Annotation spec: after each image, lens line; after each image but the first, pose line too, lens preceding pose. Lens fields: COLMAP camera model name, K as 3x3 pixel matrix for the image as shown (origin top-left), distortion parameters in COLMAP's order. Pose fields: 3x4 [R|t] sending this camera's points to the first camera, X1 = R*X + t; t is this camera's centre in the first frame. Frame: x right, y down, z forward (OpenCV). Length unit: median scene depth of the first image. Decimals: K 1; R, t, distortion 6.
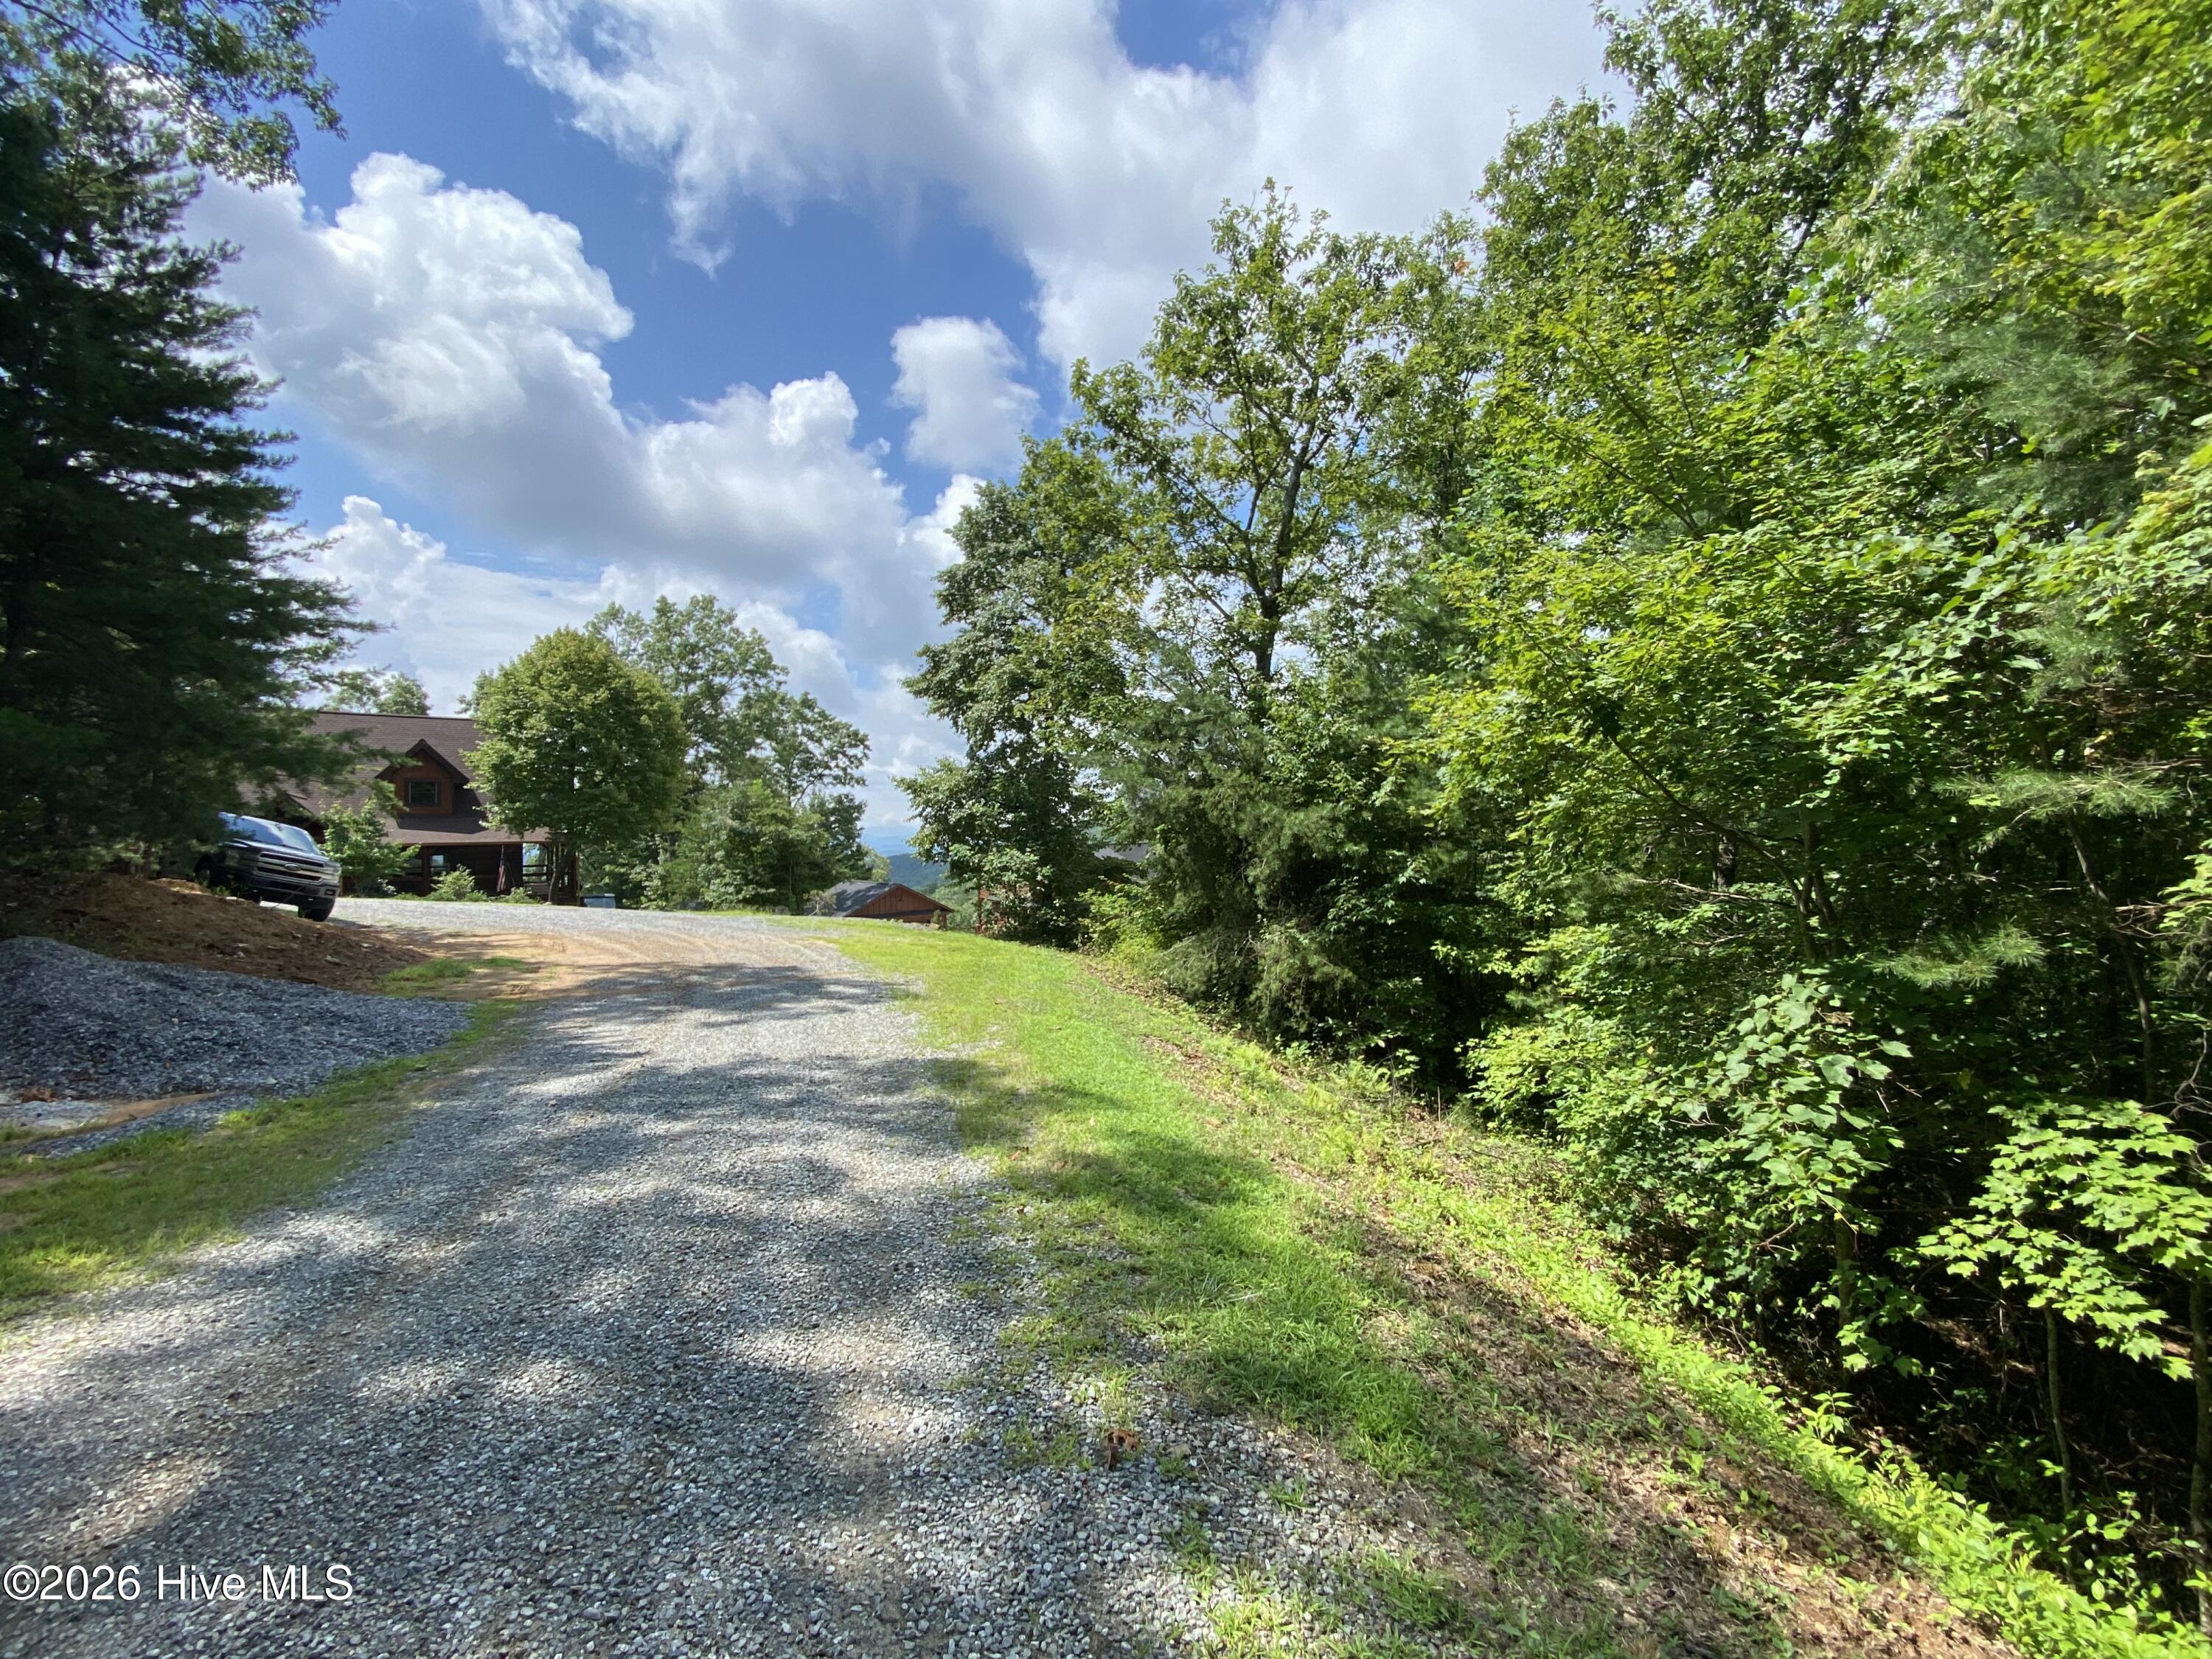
lens RADIAL K [[884.0, 0, 1108.3], [0, 884.0, 826.4], [0, 0, 1]] dist [0.025257, -0.028945]
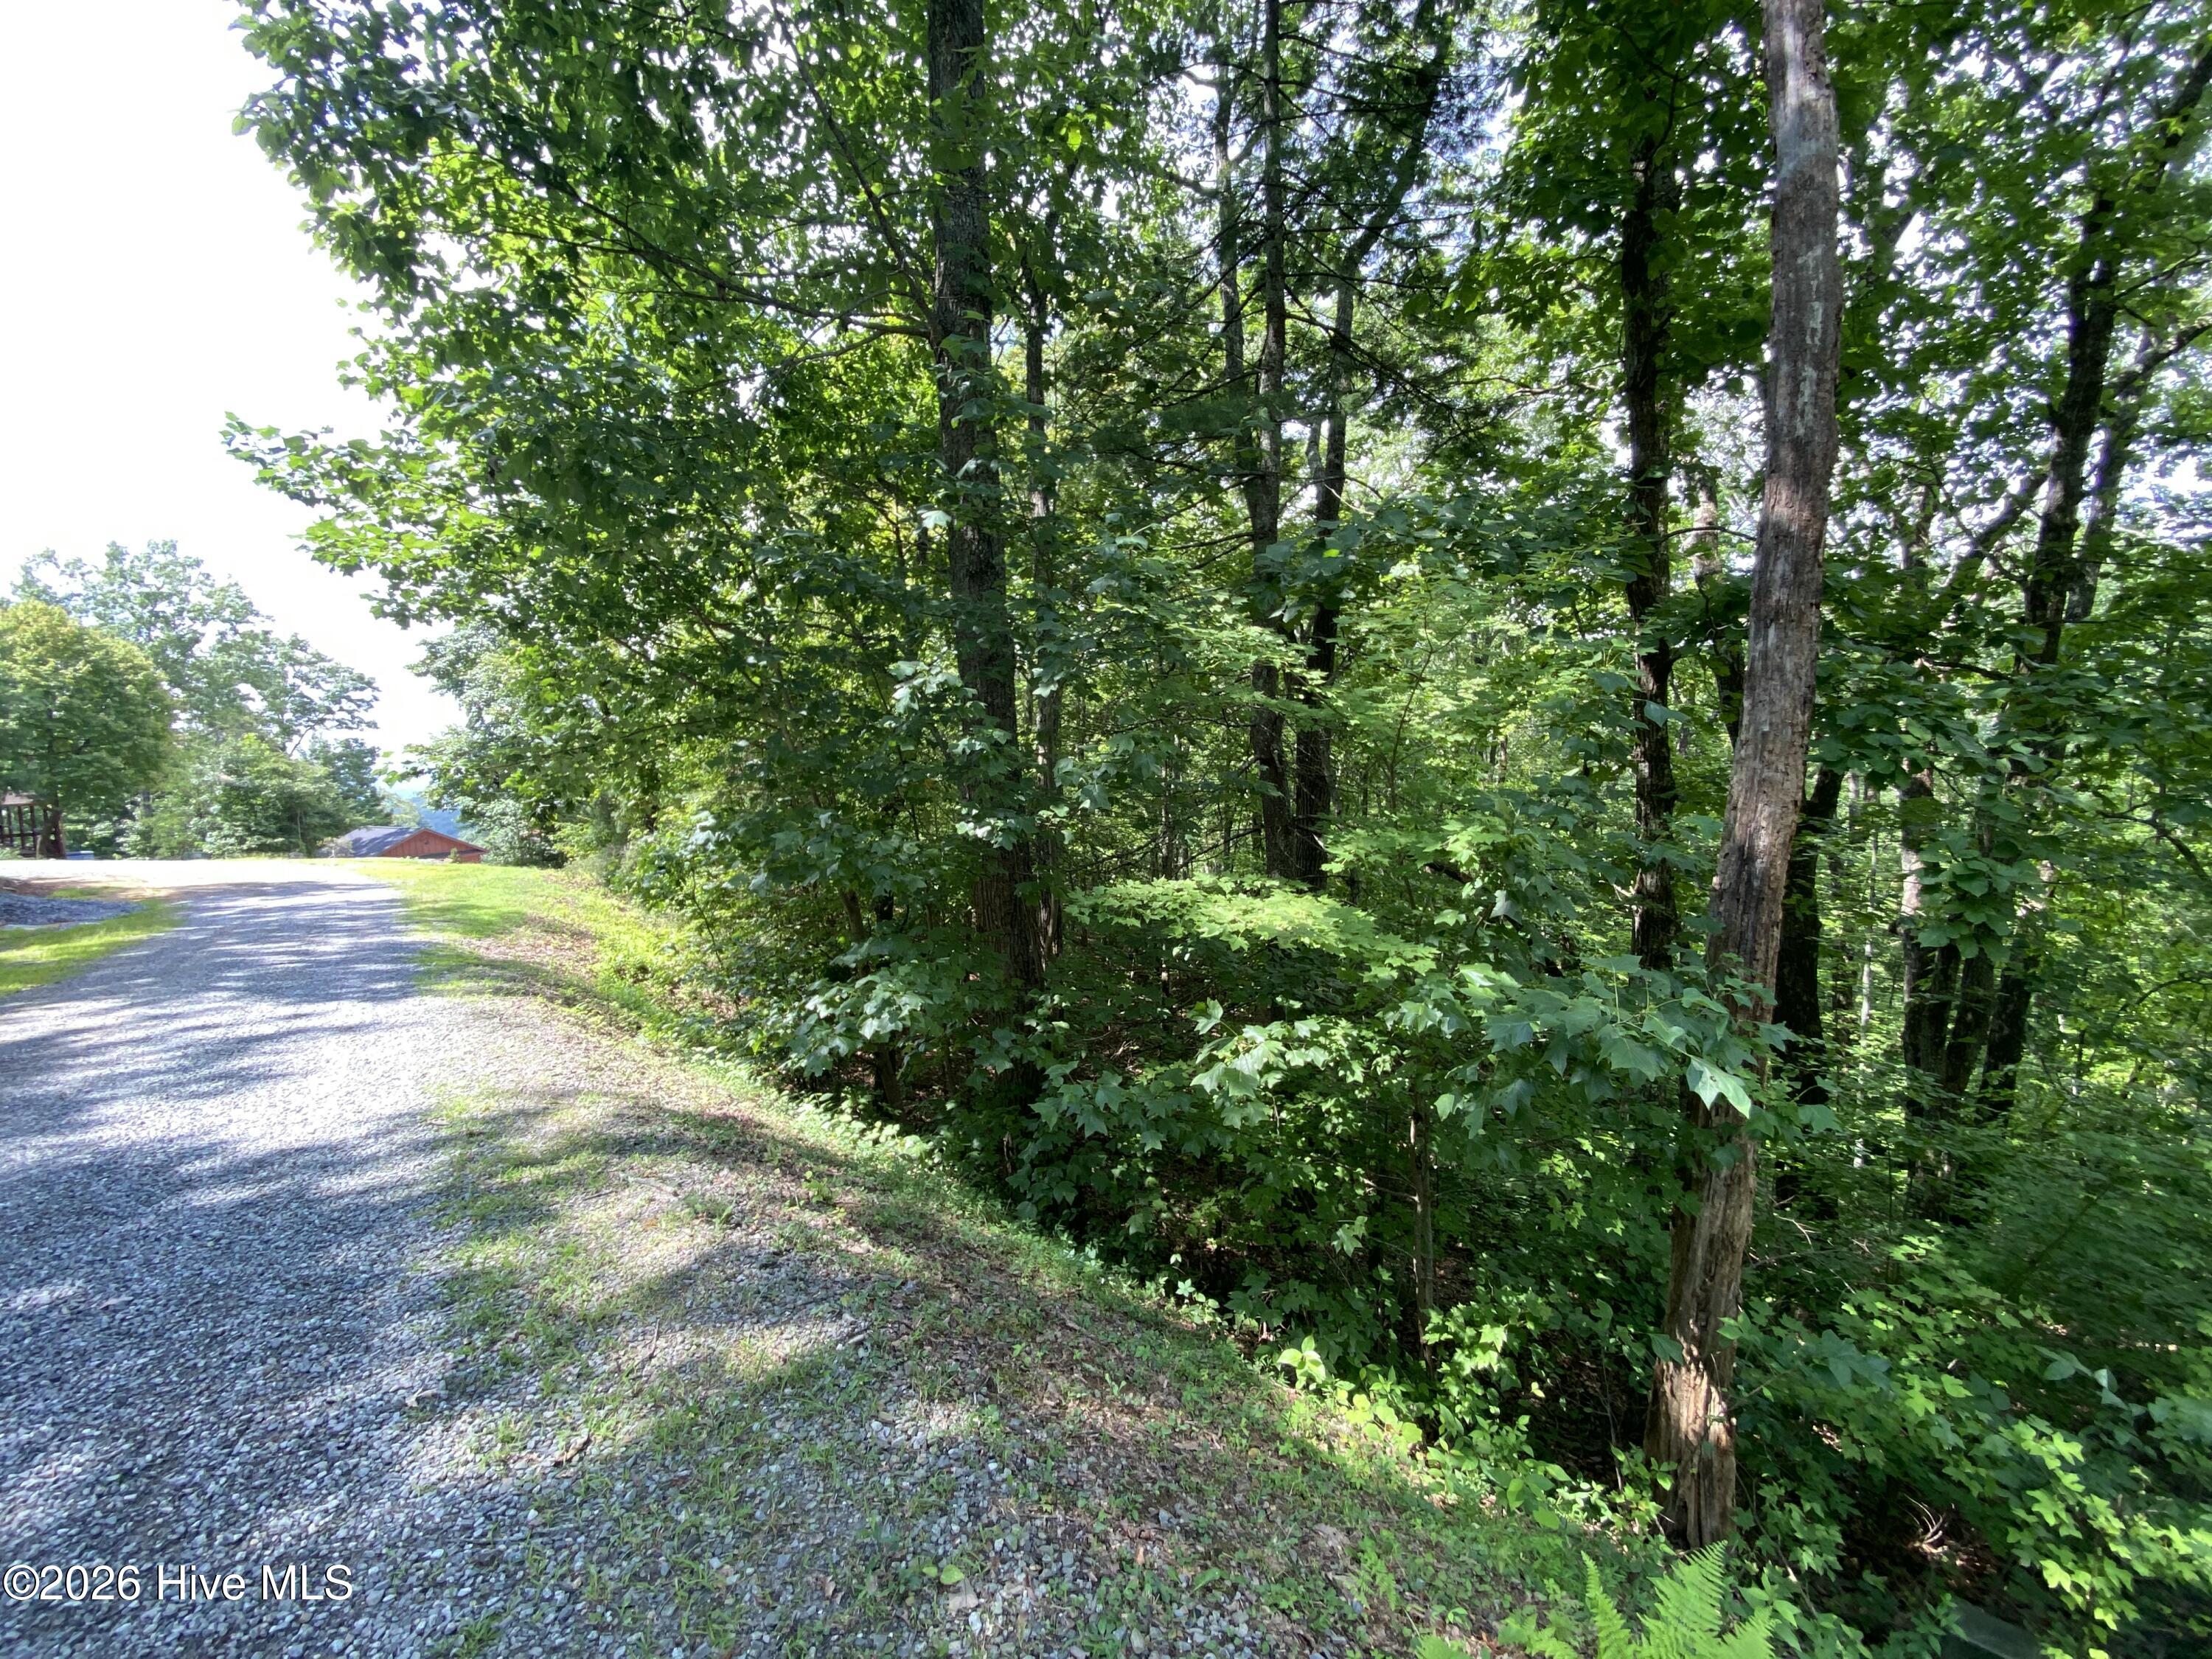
lens RADIAL K [[891.7, 0, 1101.4], [0, 891.7, 822.0], [0, 0, 1]] dist [0.011146, -0.018372]
pose [[0.918365, -0.049317, 0.392649, 0.089933], [0.015844, 0.995991, 0.088040, -0.021917], [-0.395417, -0.074632, 0.915465, -0.296867]]
